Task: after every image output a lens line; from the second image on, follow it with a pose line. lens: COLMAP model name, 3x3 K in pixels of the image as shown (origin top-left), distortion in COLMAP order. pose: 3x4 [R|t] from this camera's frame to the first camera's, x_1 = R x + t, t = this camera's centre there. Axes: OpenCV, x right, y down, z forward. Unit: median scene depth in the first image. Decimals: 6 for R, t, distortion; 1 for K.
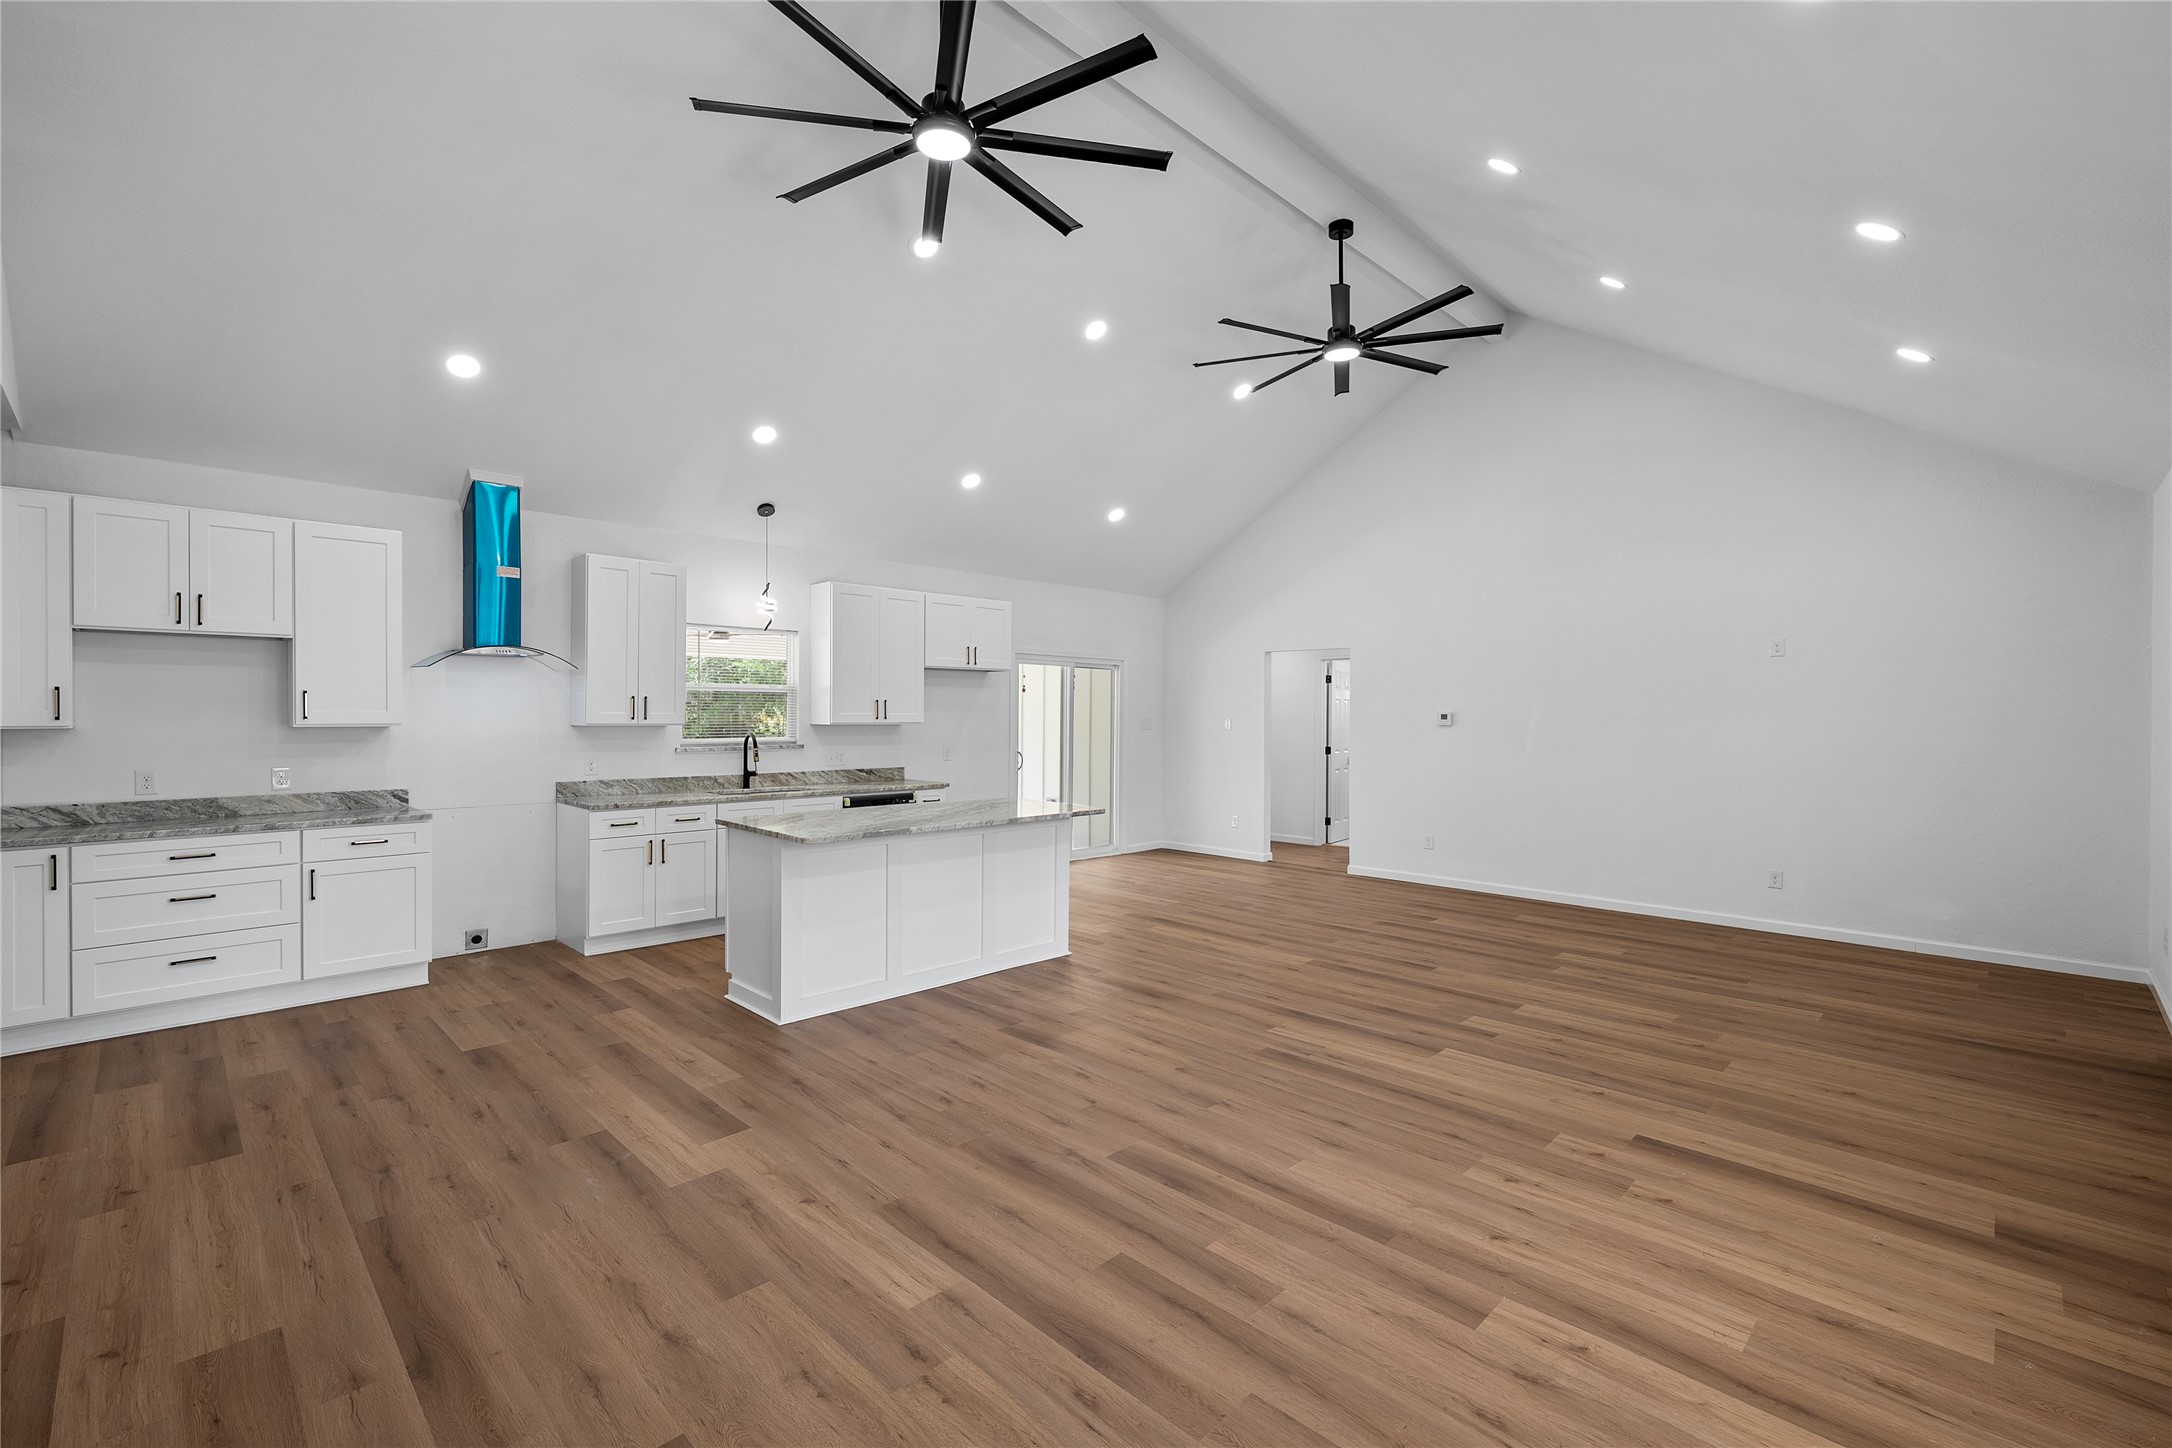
lens RADIAL K [[934.2, 0, 1092.2], [0, 934.2, 713.6], [0, 0, 1]] dist [0.000890, -0.000184]
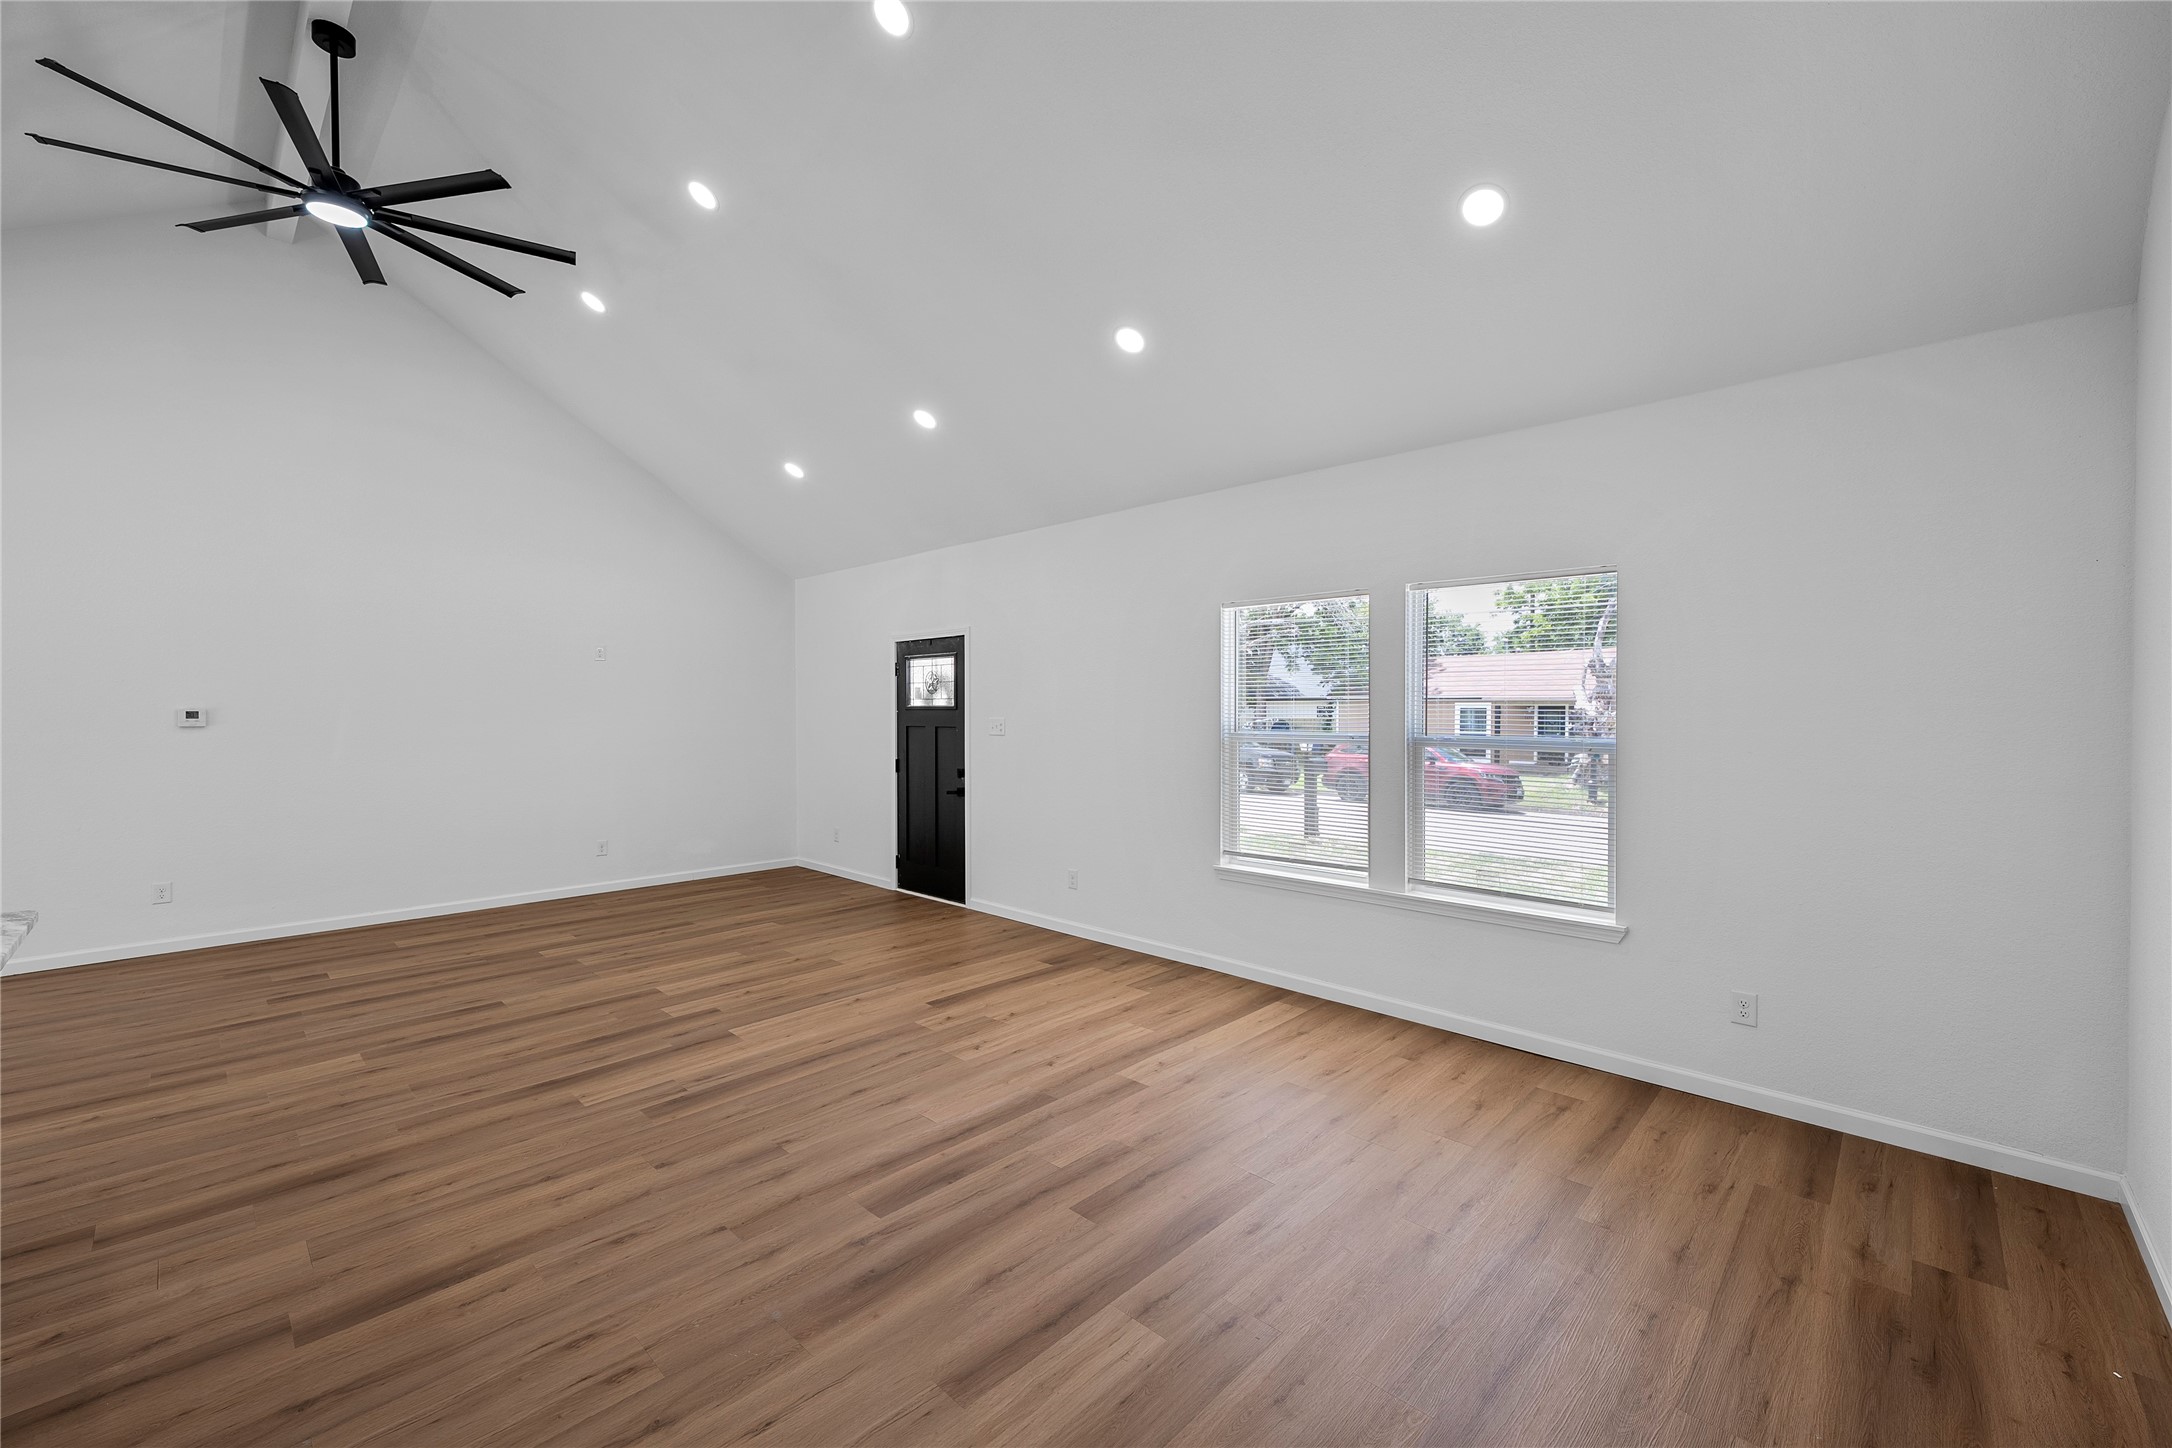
lens RADIAL K [[873.2, 0, 1093.4], [0, 873.2, 722.1], [0, 0, 1]] dist [-0.001001, 0.000009]
pose [[-0.019311, -0.019539, 0.999623, -0.526635], [0.001323, 0.999808, 0.019568, -0.005526], [-0.999813, 0.001701, -0.019281, 0.533939]]
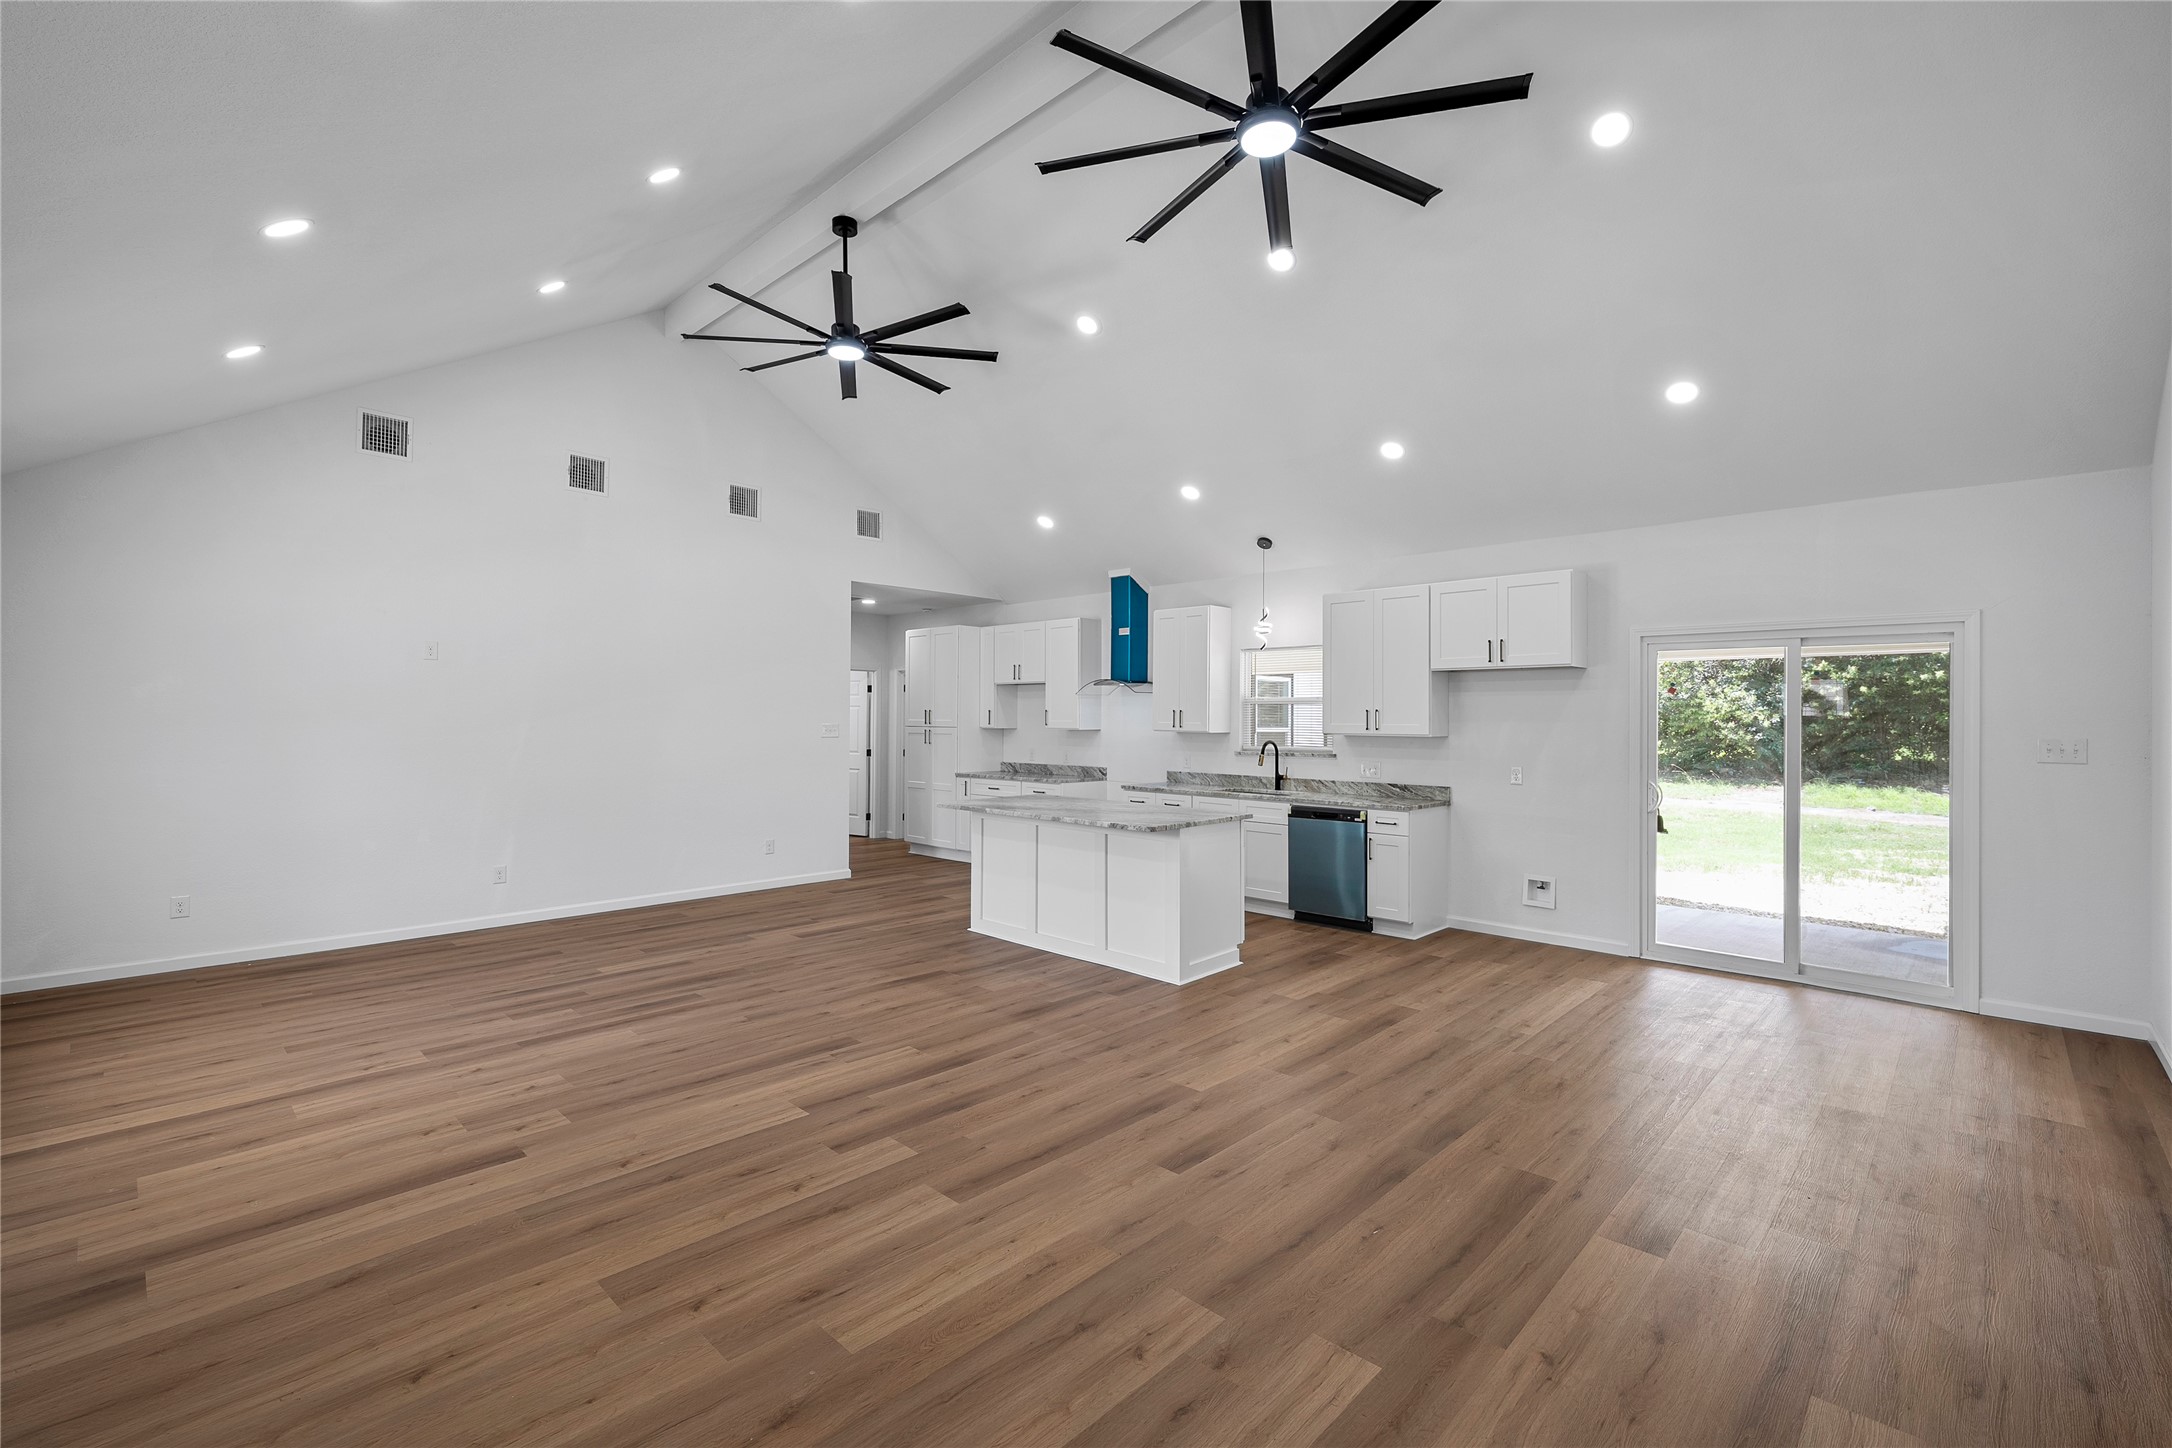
lens RADIAL K [[934.2, 0, 1092.2], [0, 934.2, 713.6], [0, 0, 1]] dist [0.000890, -0.000184]
pose [[0.016278, -0.009854, -0.999819, 1.084657], [-0.006687, 0.999928, -0.009964, 0.000752], [0.999845, 0.006848, 0.016211, 1.088445]]
